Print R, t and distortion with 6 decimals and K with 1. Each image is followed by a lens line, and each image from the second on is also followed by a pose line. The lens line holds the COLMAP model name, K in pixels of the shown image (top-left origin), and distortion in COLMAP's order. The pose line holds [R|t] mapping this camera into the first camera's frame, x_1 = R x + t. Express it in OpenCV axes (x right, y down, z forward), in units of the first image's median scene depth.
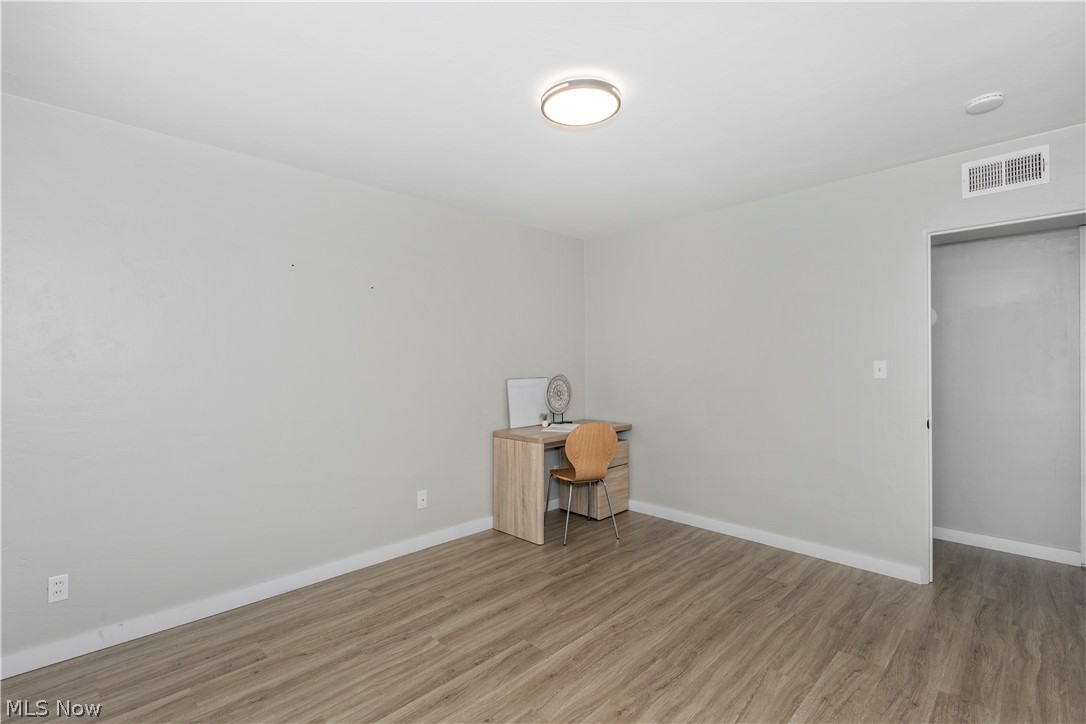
lens RADIAL K [[492.9, 0, 531.9], [0, 492.9, 360.6], [0, 0, 1]] dist [0.006050, -0.002274]
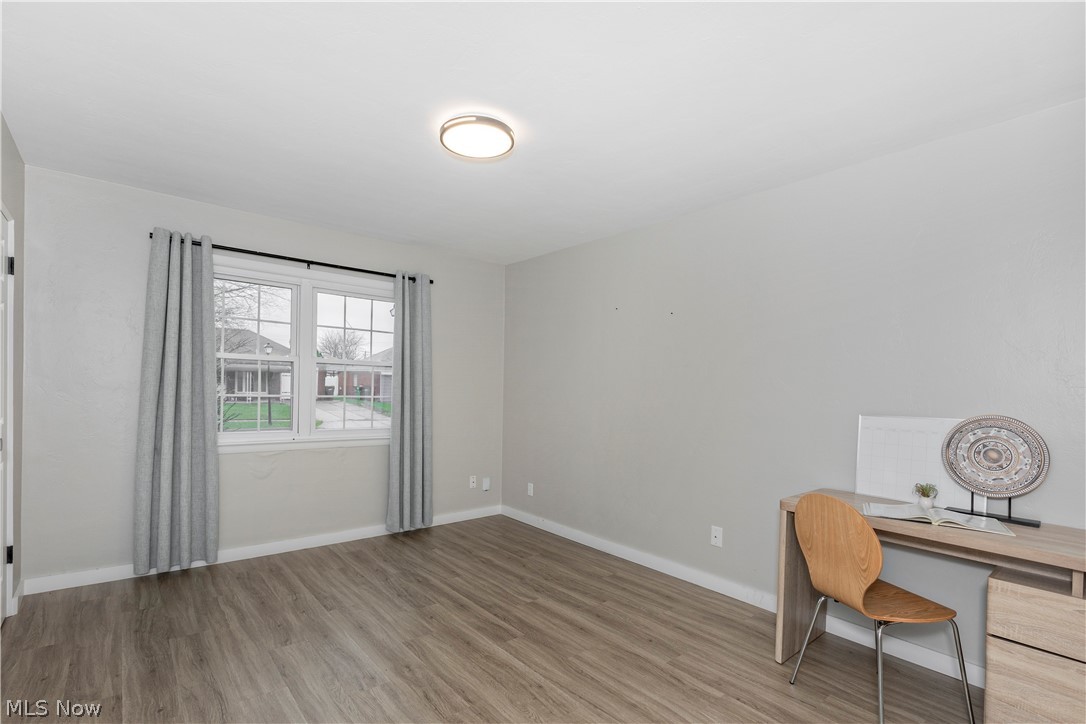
lens RADIAL K [[492.9, 0, 532.4], [0, 492.9, 386.2], [0, 0, 1]] dist [0.006050, -0.002274]
pose [[-0.074760, 0.001689, -0.997200, 0.890702], [-0.017932, 0.999835, 0.003038, 0.008655], [0.997040, 0.018109, -0.074718, 0.902850]]
